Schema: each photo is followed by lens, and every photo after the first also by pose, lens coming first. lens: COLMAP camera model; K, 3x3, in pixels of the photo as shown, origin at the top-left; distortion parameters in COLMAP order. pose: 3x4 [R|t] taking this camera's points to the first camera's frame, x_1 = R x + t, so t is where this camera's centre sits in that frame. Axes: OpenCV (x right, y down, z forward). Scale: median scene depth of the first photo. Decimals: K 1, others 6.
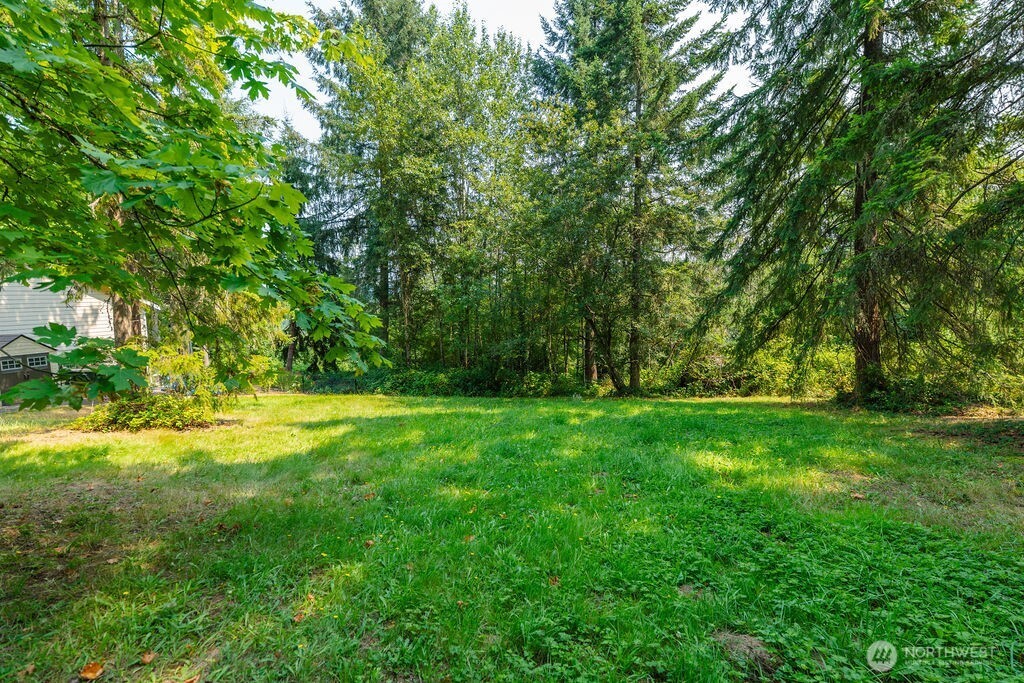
lens RADIAL K [[498.6, 0, 510.3], [0, 498.6, 345.9], [0, 0, 1]] dist [-0.020465, -0.000607]
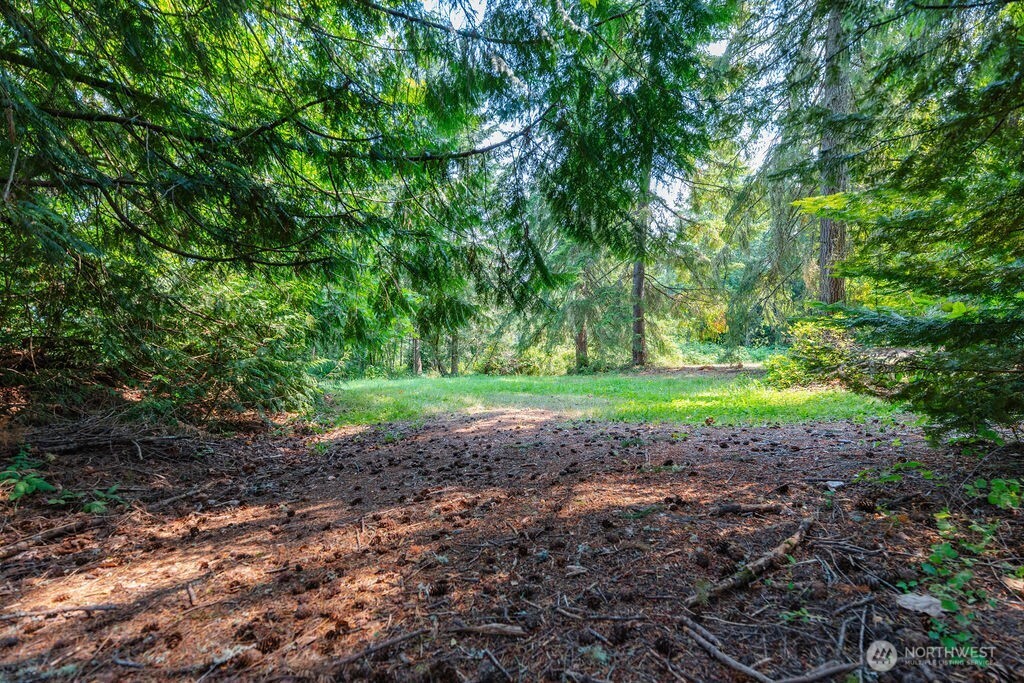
lens RADIAL K [[498.6, 0, 509.7], [0, 498.6, 341.2], [0, 0, 1]] dist [-0.020465, -0.000607]
pose [[0.921823, 0.008082, 0.387527, -0.131596], [-0.001036, 0.999830, -0.018388, 0.012059], [-0.387610, 0.016549, 0.921675, -0.314770]]
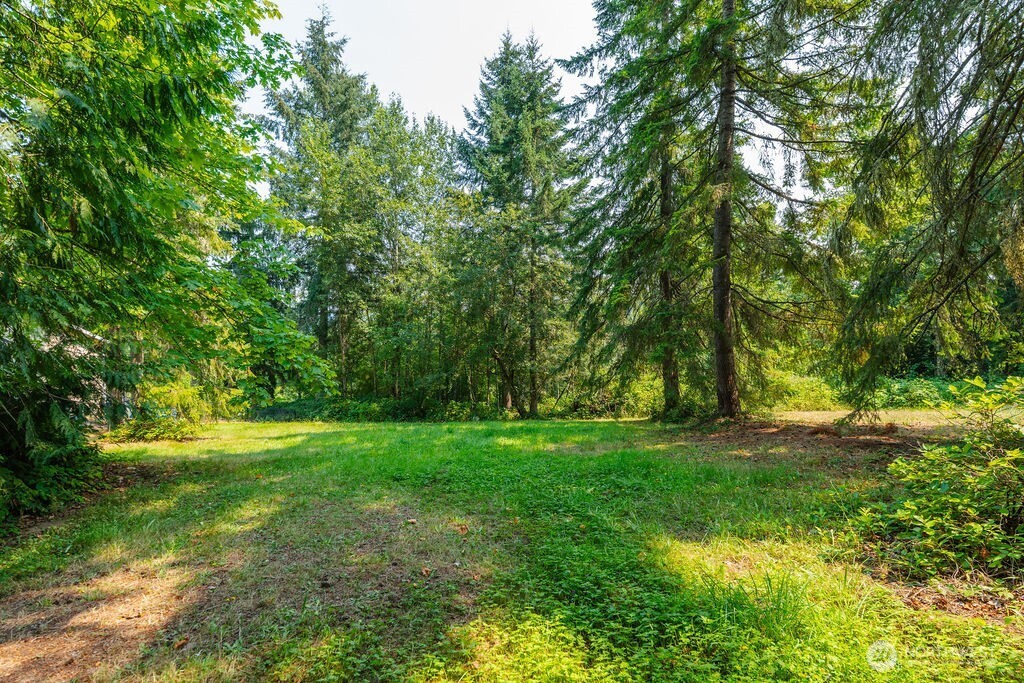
lens RADIAL K [[498.6, 0, 517.0], [0, 498.6, 339.8], [0, 0, 1]] dist [-0.020465, -0.000607]
pose [[0.991250, 0.006949, 0.131814, 0.036818], [0.002732, 0.997319, -0.073120, -0.005472], [-0.131969, 0.072841, 0.988574, -0.194783]]
